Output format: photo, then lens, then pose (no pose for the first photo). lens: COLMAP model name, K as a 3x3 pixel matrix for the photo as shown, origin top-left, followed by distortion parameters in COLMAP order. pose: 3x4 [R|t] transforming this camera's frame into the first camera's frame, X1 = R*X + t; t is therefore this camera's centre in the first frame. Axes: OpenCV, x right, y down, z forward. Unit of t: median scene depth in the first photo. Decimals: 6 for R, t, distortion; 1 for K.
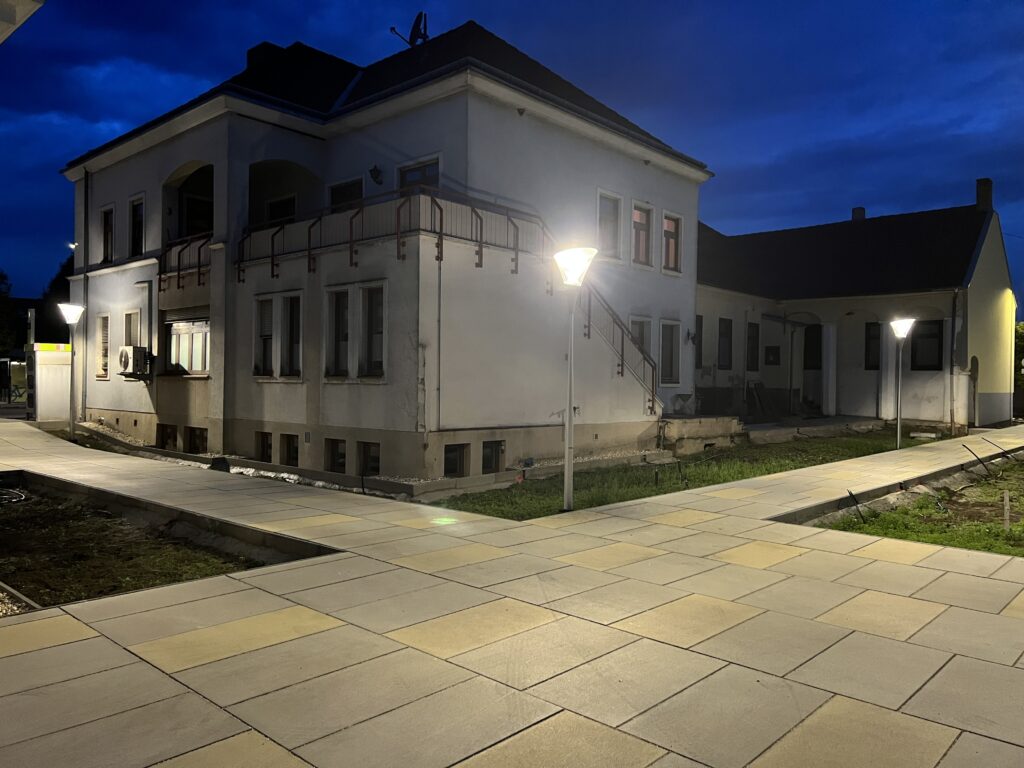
lens RADIAL K [[761.2, 0, 506.9], [0, 761.2, 388.3], [0, 0, 1]] dist [-0.015654, -0.006296]
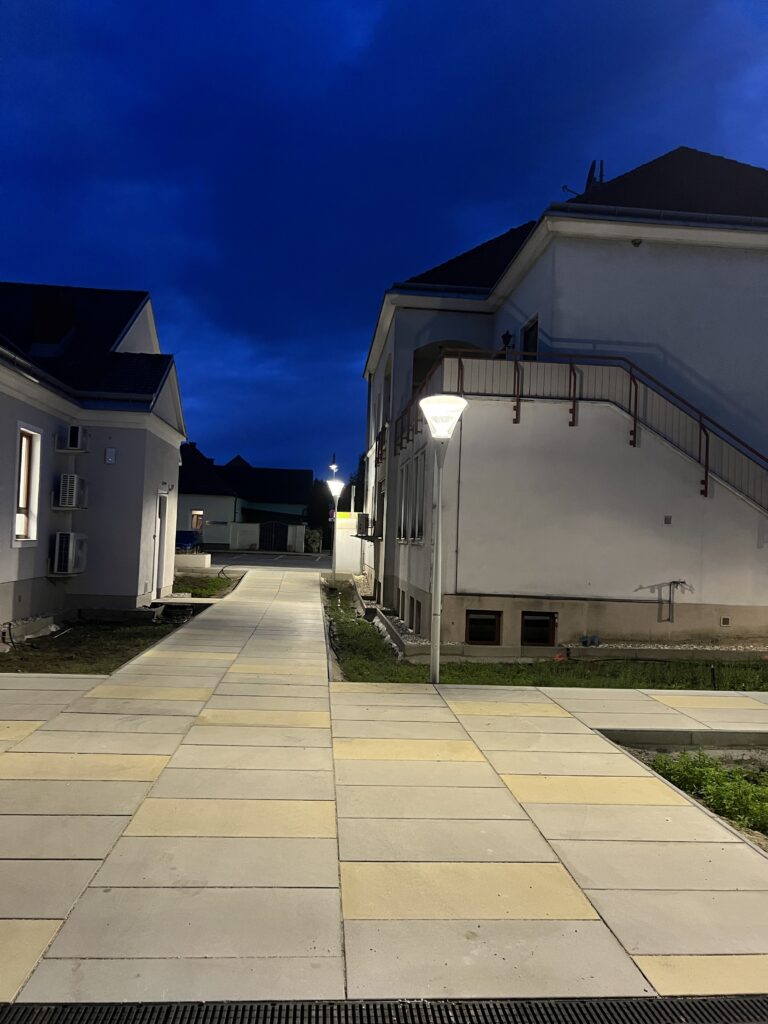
lens RADIAL K [[761.2, 0, 375.0], [0, 761.2, 506.2], [0, 0, 1]] dist [-0.015654, -0.006296]
pose [[0.704289, -0.015673, -0.709740, 0.480831], [-0.034630, 0.997808, -0.056398, 0.001851], [0.709068, 0.064299, 0.702202, 0.213520]]
